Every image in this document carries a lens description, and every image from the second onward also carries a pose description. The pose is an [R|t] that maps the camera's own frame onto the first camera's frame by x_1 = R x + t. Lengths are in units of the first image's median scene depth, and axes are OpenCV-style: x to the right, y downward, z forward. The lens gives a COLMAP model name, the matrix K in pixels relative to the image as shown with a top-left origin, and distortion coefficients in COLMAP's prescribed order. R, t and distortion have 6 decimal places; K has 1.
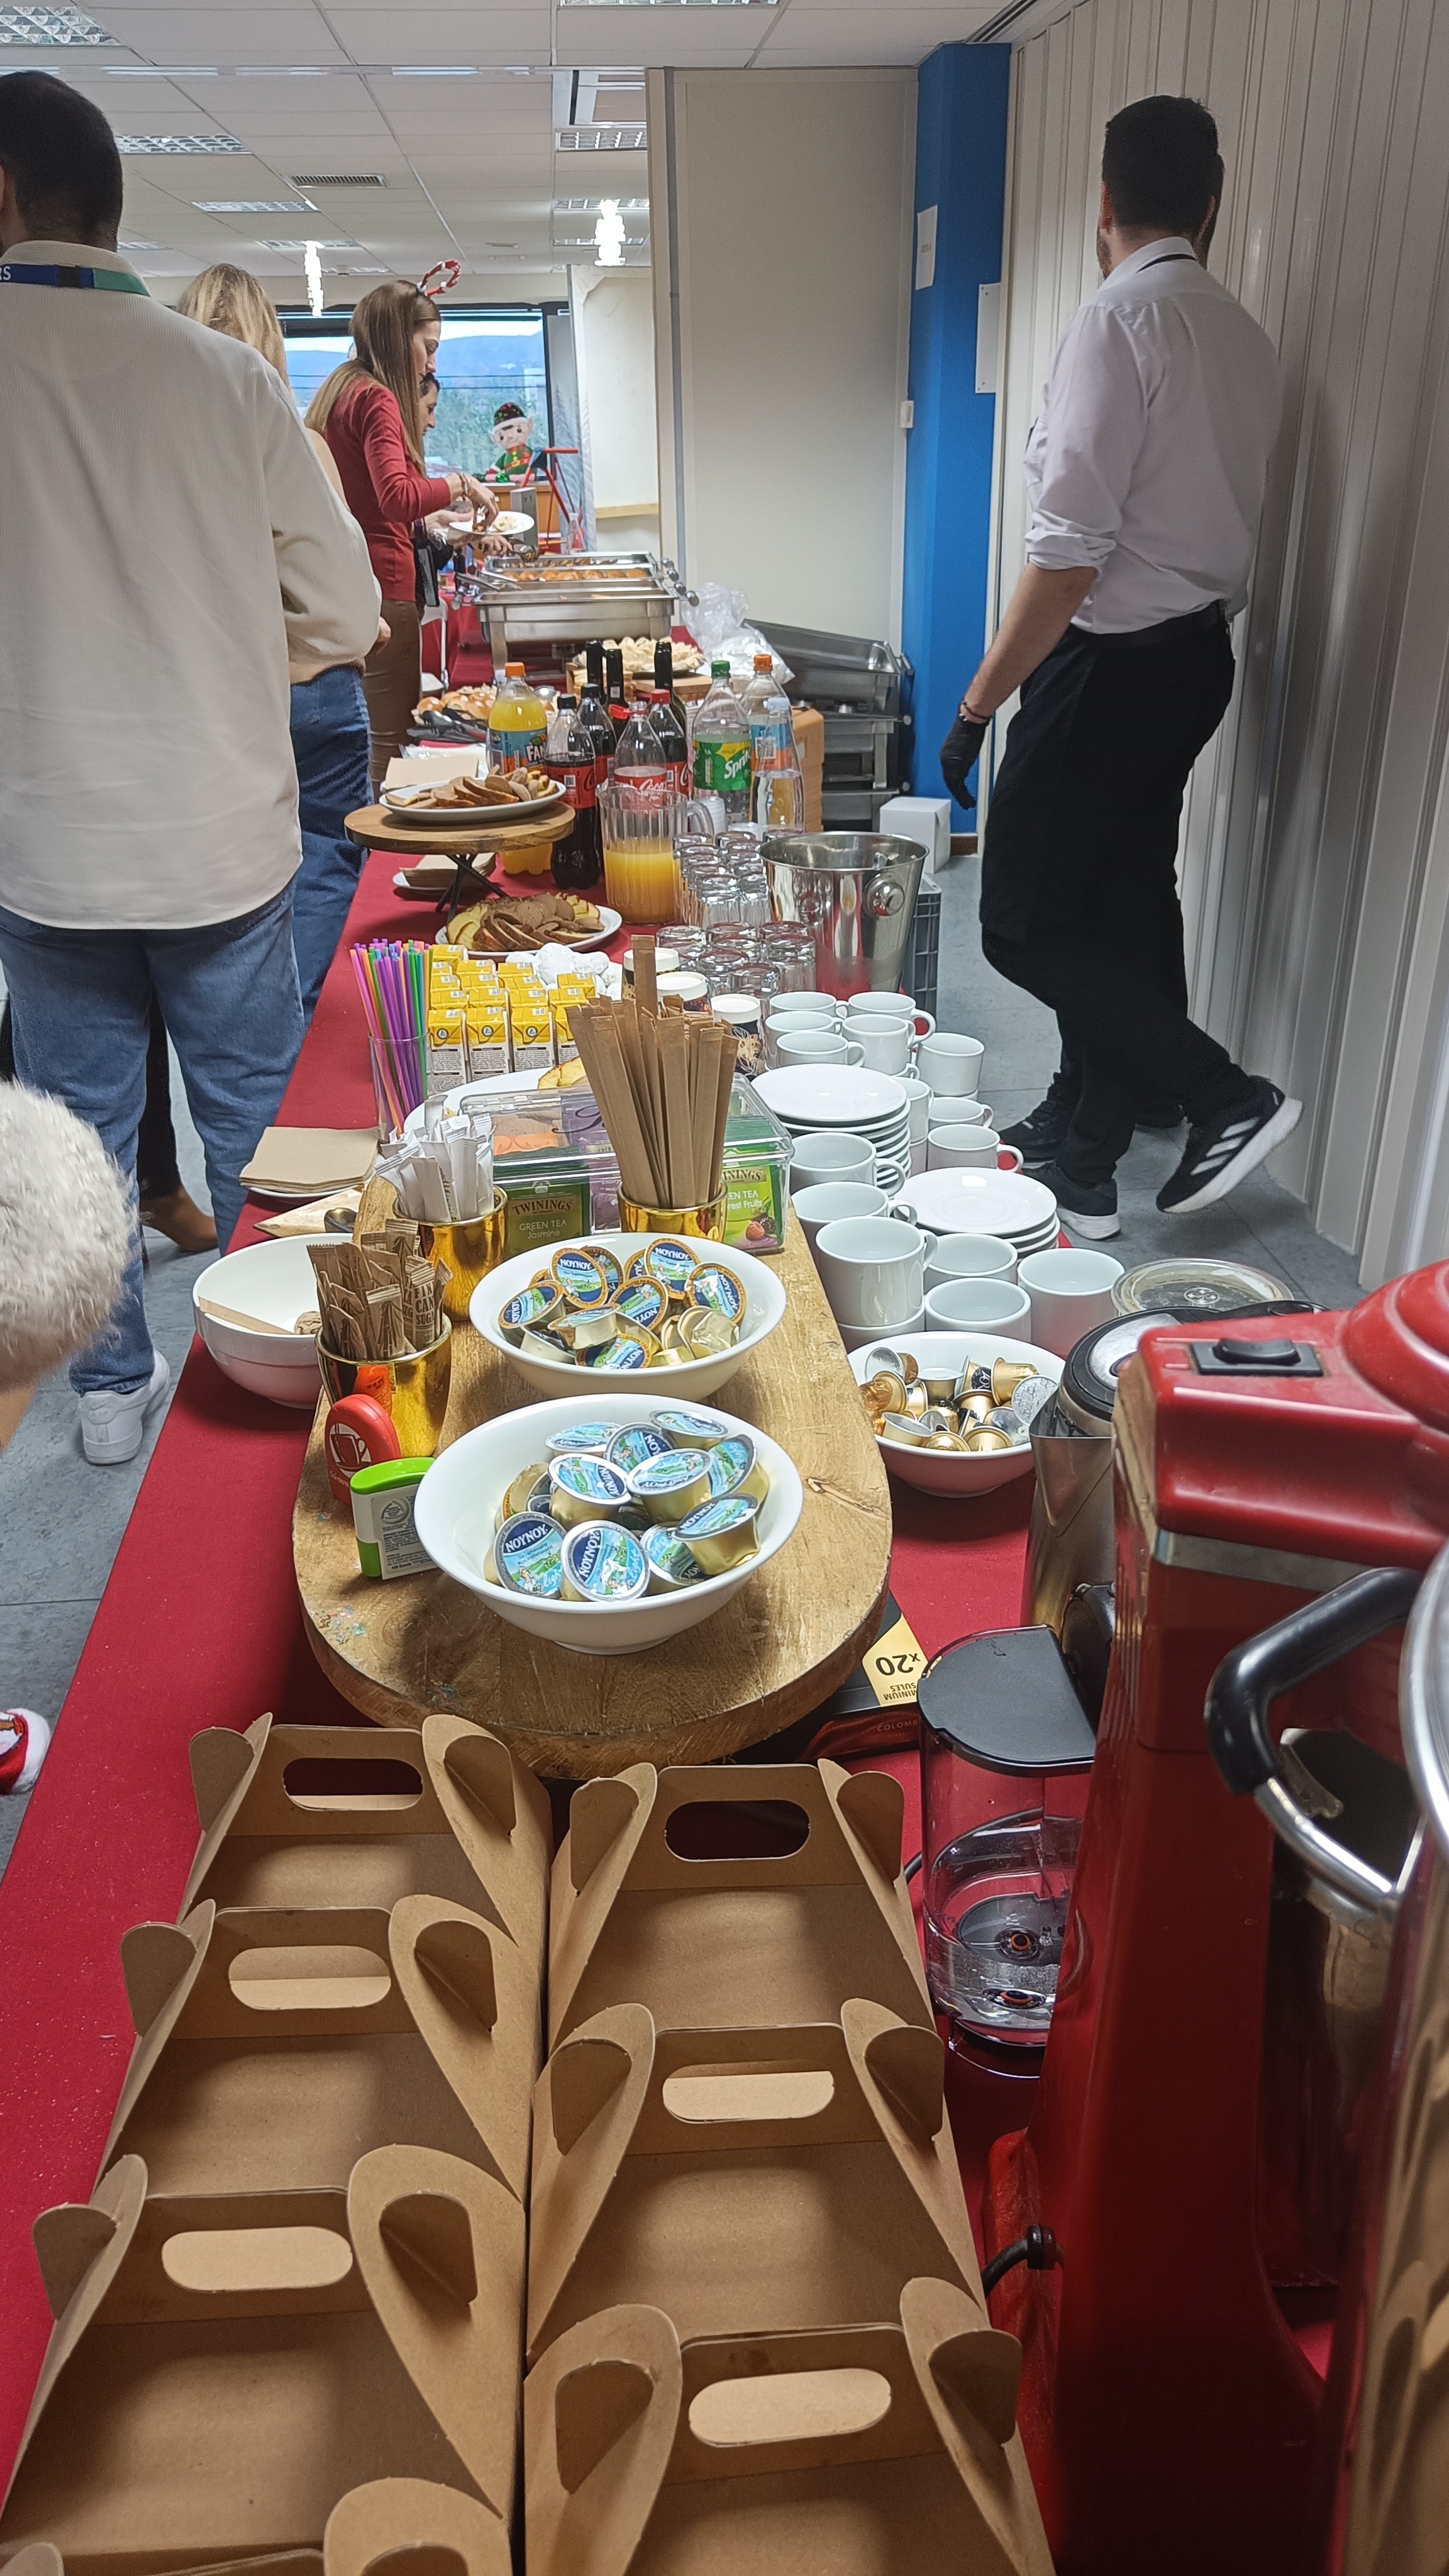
lens RADIAL K [[1739.3, 0, 744.1], [0, 1739.3, 1281.6], [0, 0, 1]] dist [-0.004001, 0.011977]
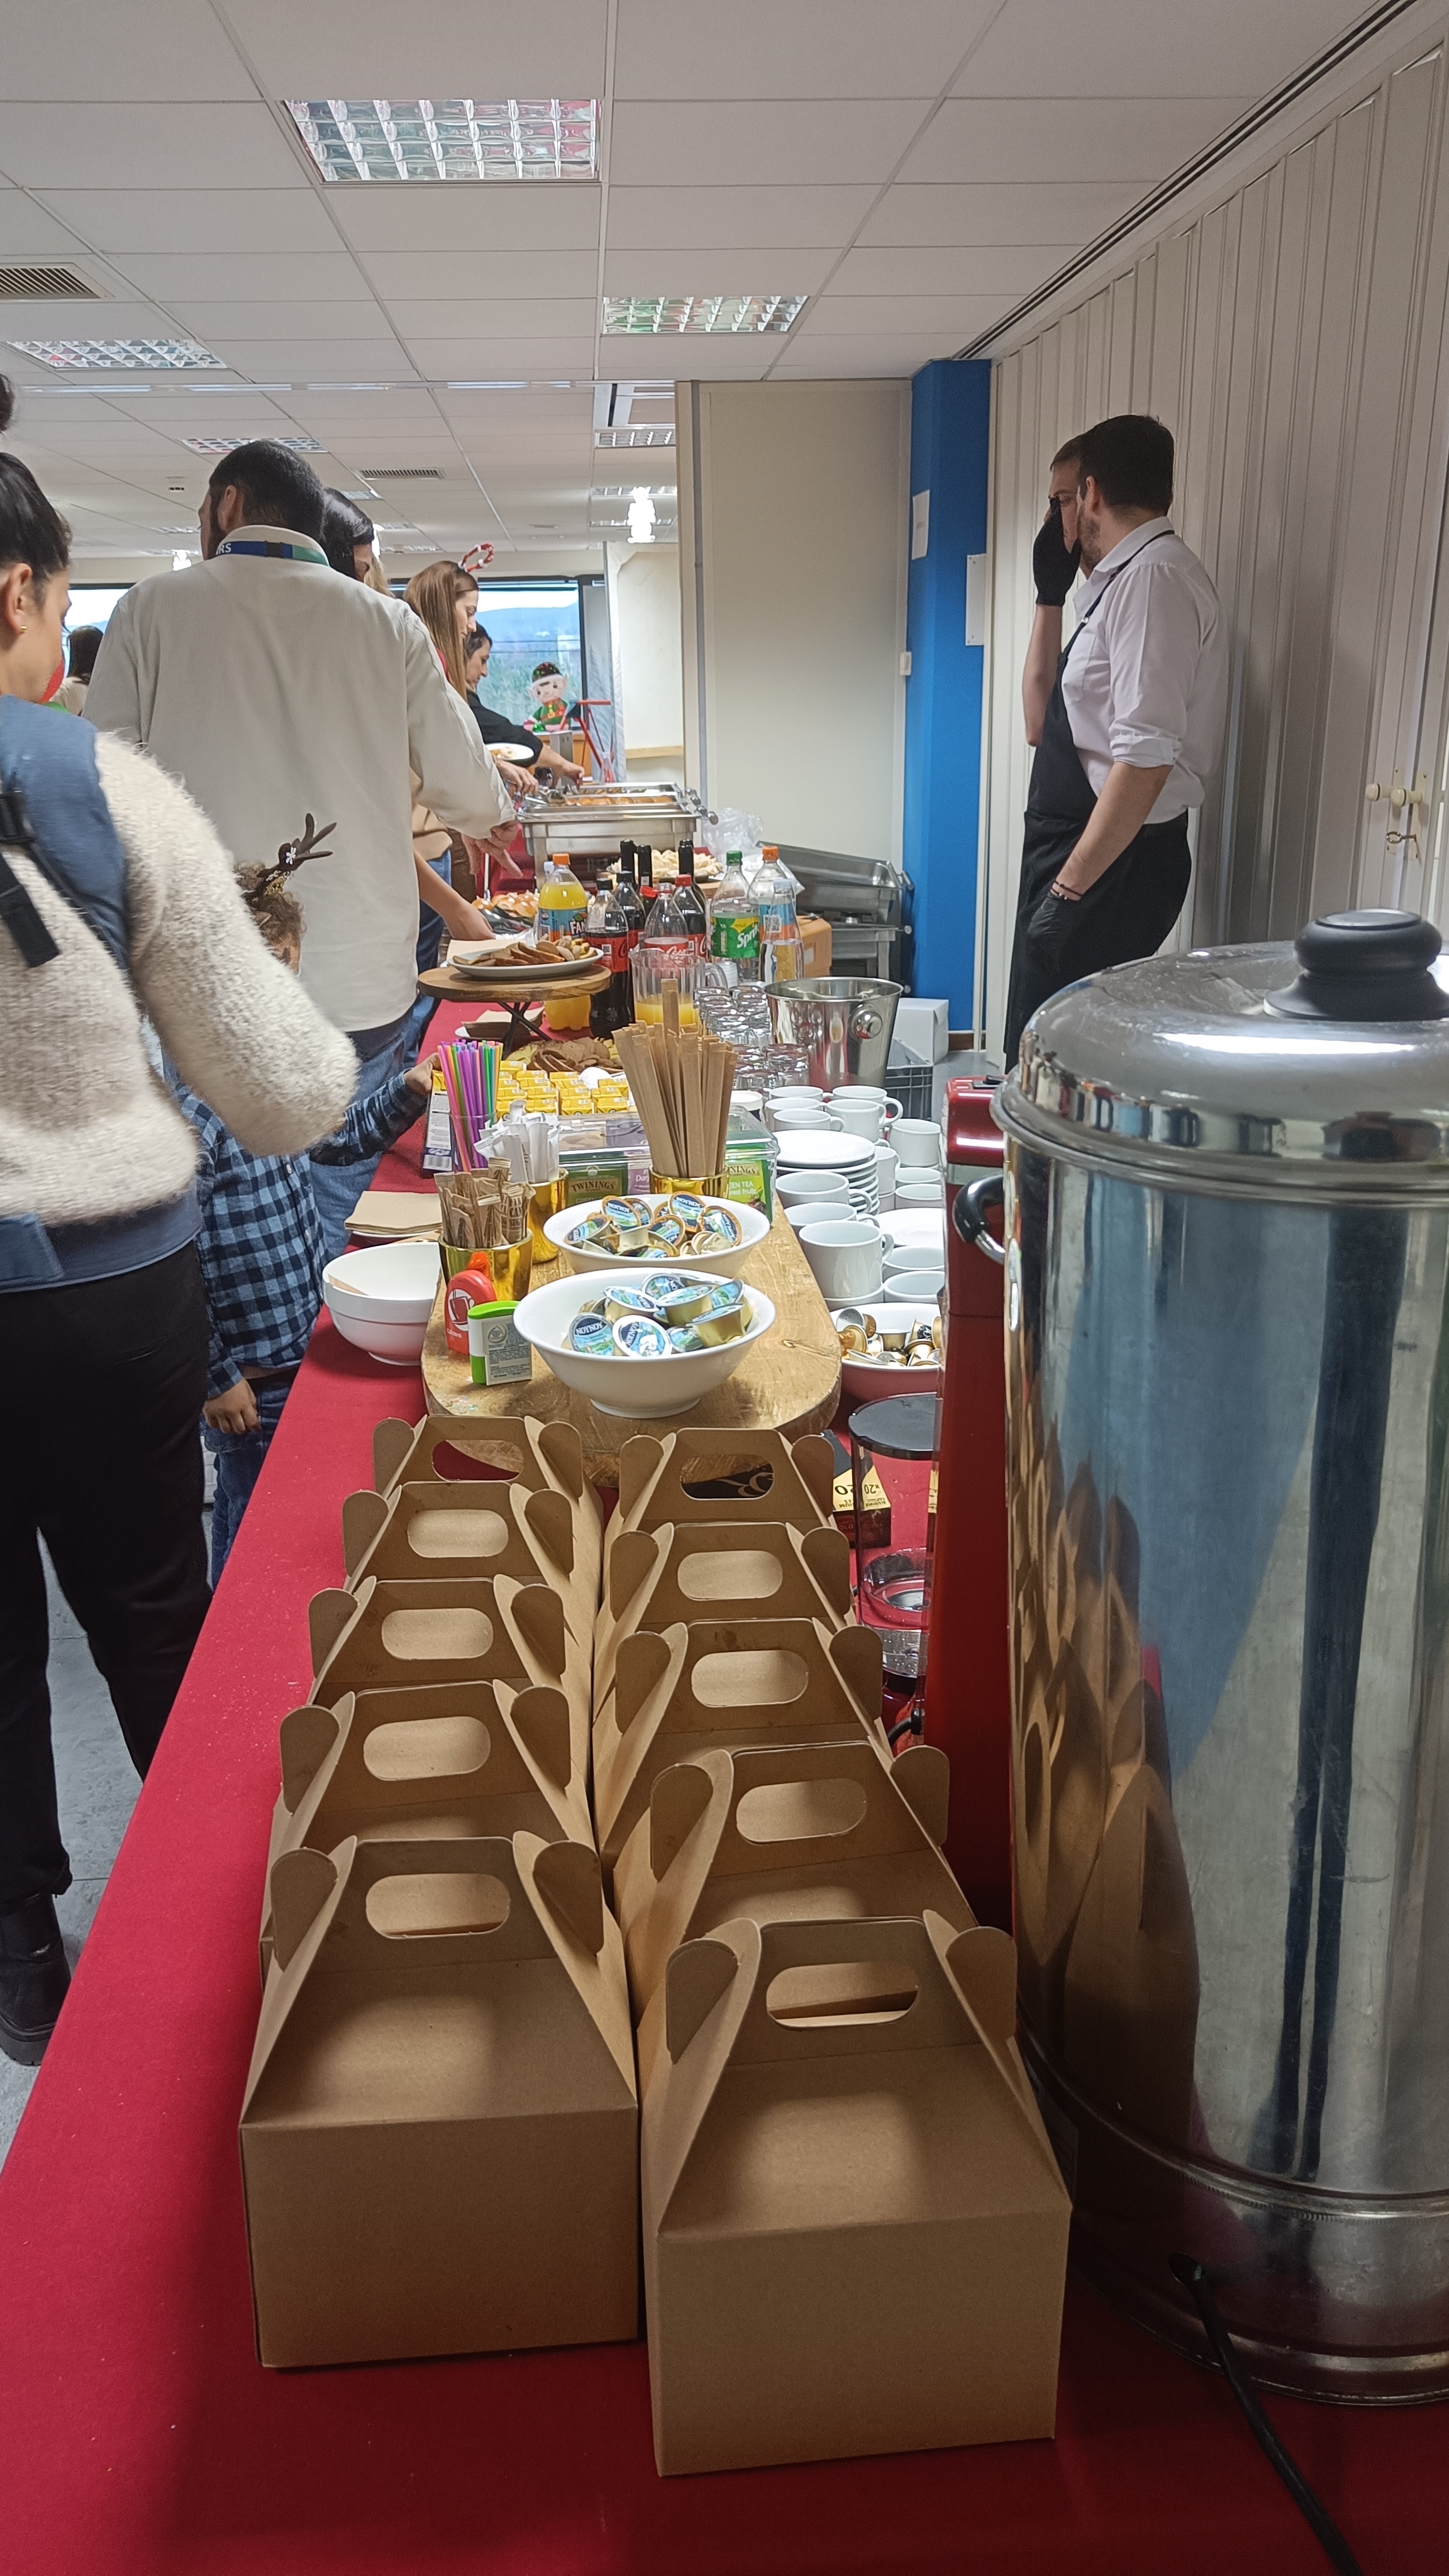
lens RADIAL K [[1789.2, 0, 724.5], [0, 1789.2, 1288.0], [0, 0, 1]] dist [0.022975, -0.004315]
pose [[0.999734, 0.002310, -0.022958, 0.007499], [-0.005402, 0.990756, -0.135549, 0.091597], [0.022432, 0.135637, 0.990505, -0.151564]]
